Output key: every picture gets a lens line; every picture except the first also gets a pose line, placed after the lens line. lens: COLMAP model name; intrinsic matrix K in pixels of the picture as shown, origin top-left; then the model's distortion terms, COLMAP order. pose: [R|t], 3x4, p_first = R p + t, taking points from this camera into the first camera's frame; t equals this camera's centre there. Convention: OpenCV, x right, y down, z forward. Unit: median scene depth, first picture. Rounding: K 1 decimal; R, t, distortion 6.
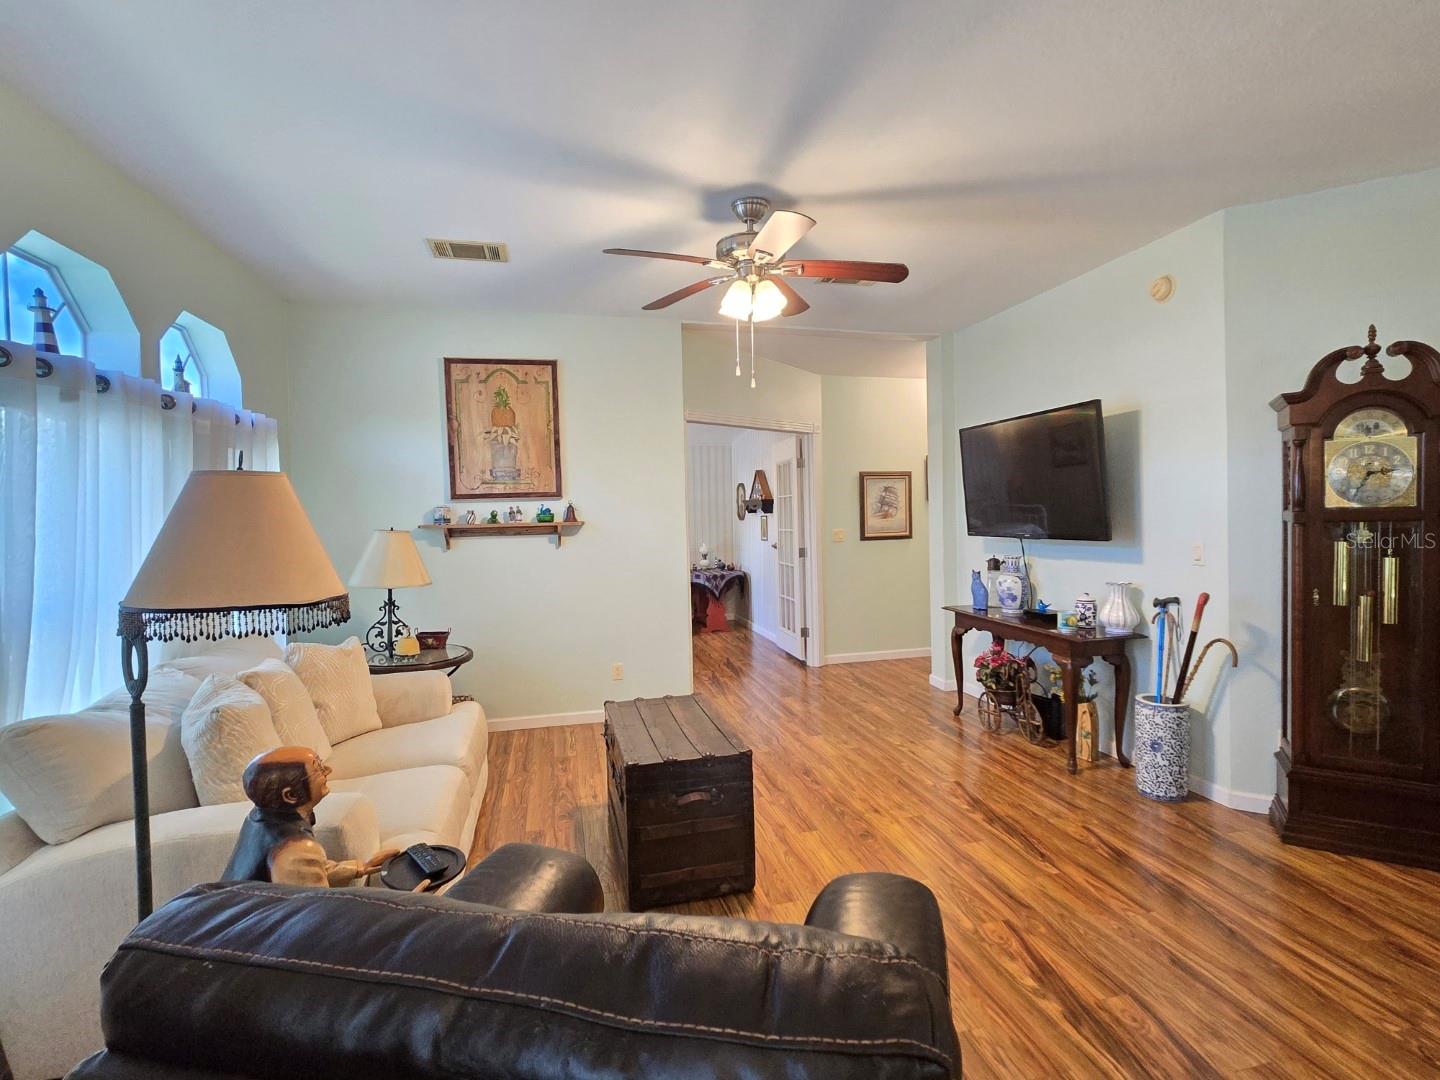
lens RADIAL K [[699.5, 0, 728.6], [0, 699.5, 529.5], [0, 0, 1]] dist [-0.005574, 0.004272]
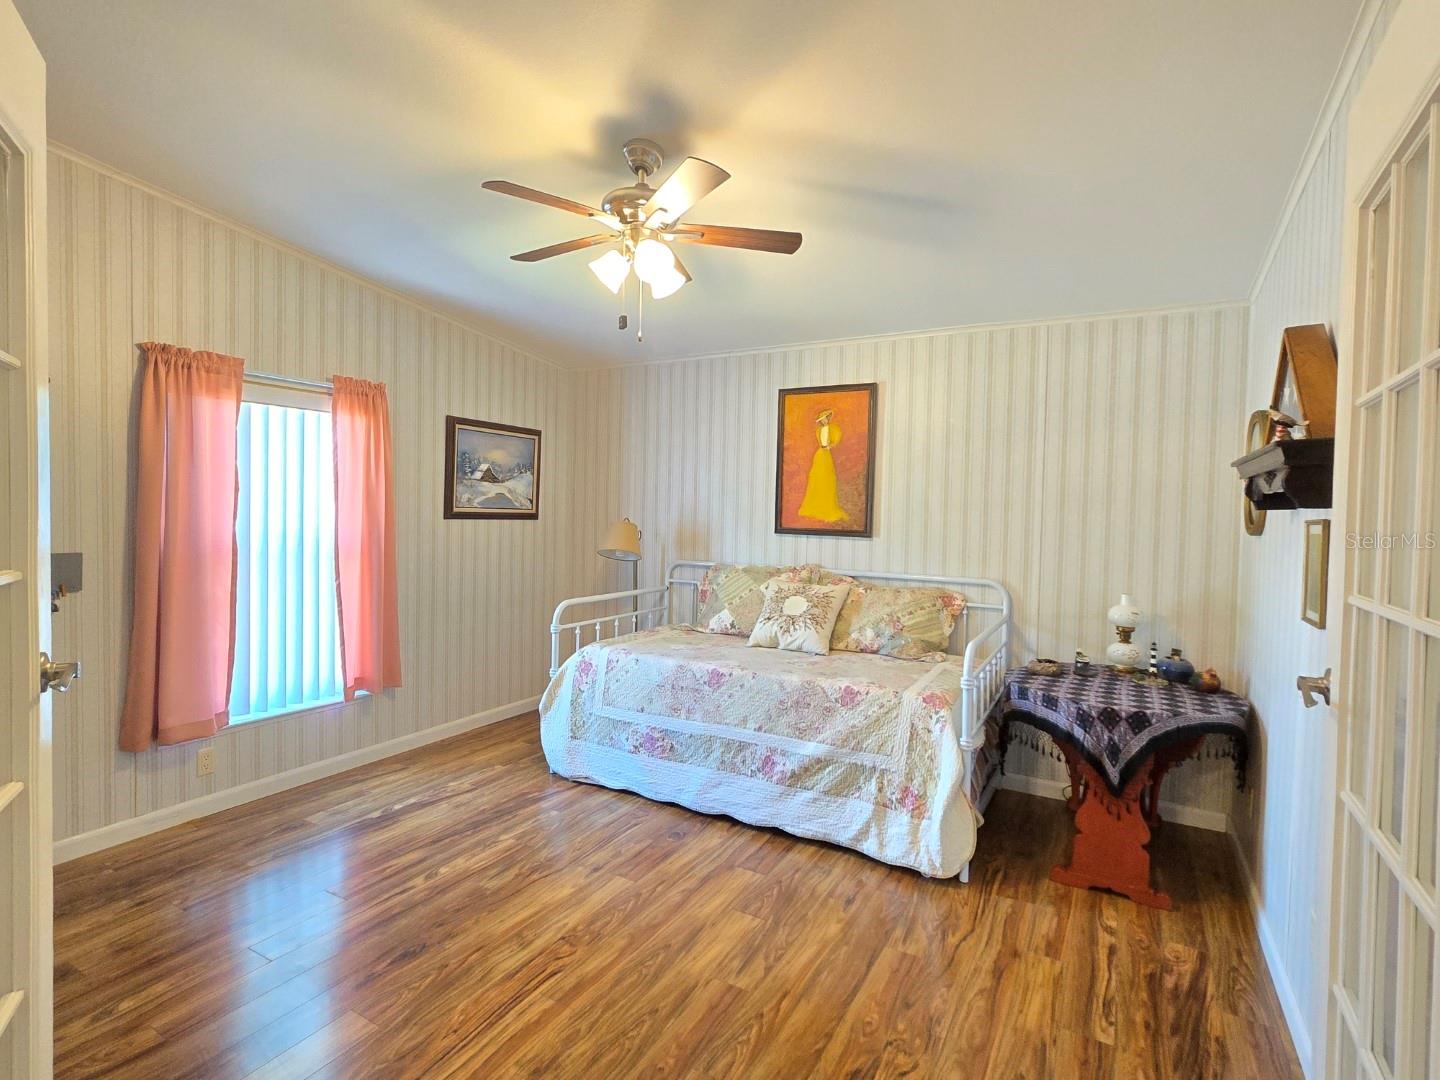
lens RADIAL K [[709.6, 0, 734.7], [0, 709.6, 532.5], [0, 0, 1]] dist [-0.003540, 0.000519]
pose [[0.731616, 0.054088, -0.679567, 0.143323], [-0.053889, 0.998317, 0.021441, -0.019997], [0.679583, 0.020934, 0.733300, 1.440773]]
